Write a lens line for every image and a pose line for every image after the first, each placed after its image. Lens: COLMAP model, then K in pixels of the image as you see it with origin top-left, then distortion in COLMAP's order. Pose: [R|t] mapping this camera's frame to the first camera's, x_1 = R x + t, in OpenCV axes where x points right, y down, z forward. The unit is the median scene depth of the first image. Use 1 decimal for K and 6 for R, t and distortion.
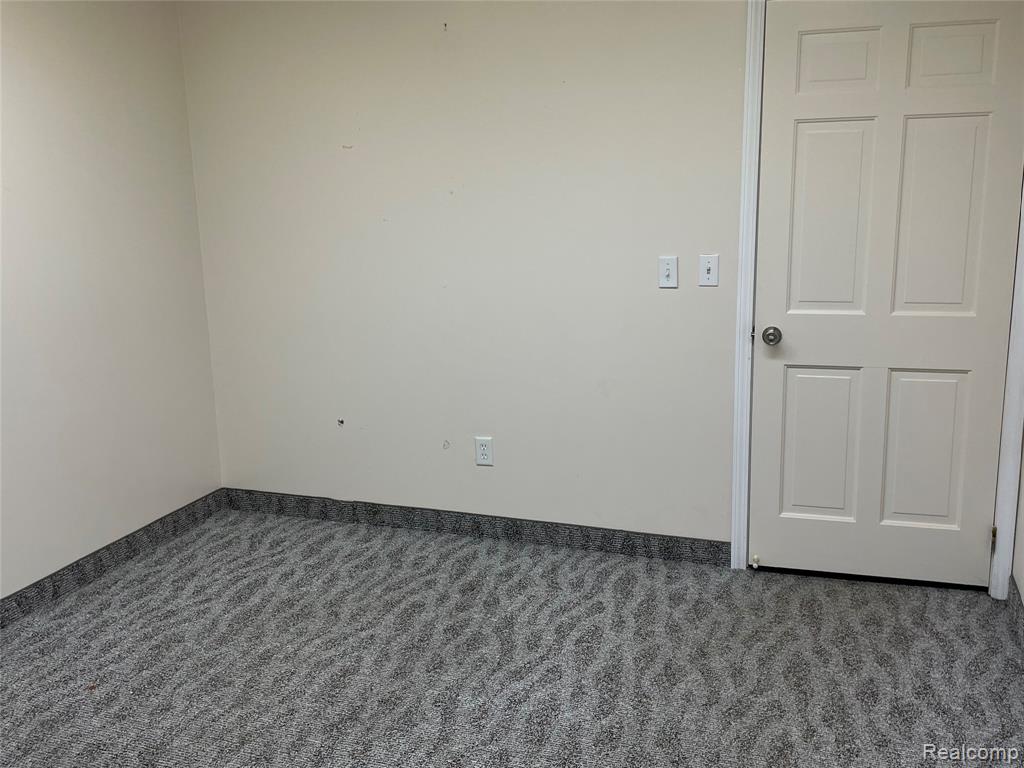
lens RADIAL K [[958.6, 0, 513.7], [0, 958.6, 389.9], [0, 0, 1]] dist [0.019023, 0.000000]
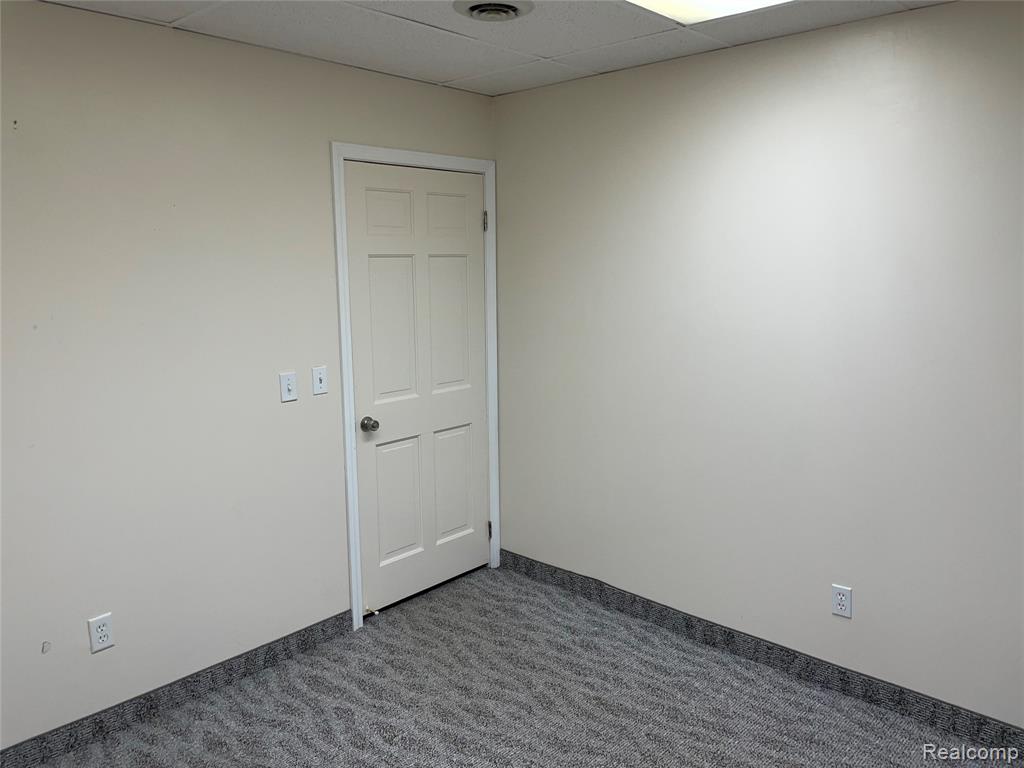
lens RADIAL K [[769.6, 0, 511.8], [0, 769.6, 374.6], [0, 0, 1]] dist [0.032511, -0.030274]
pose [[0.394524, -0.124830, 0.910367, -0.544714], [0.212294, 0.976308, 0.041870, -0.122477], [-0.894026, 0.176747, 0.411678, 0.423024]]
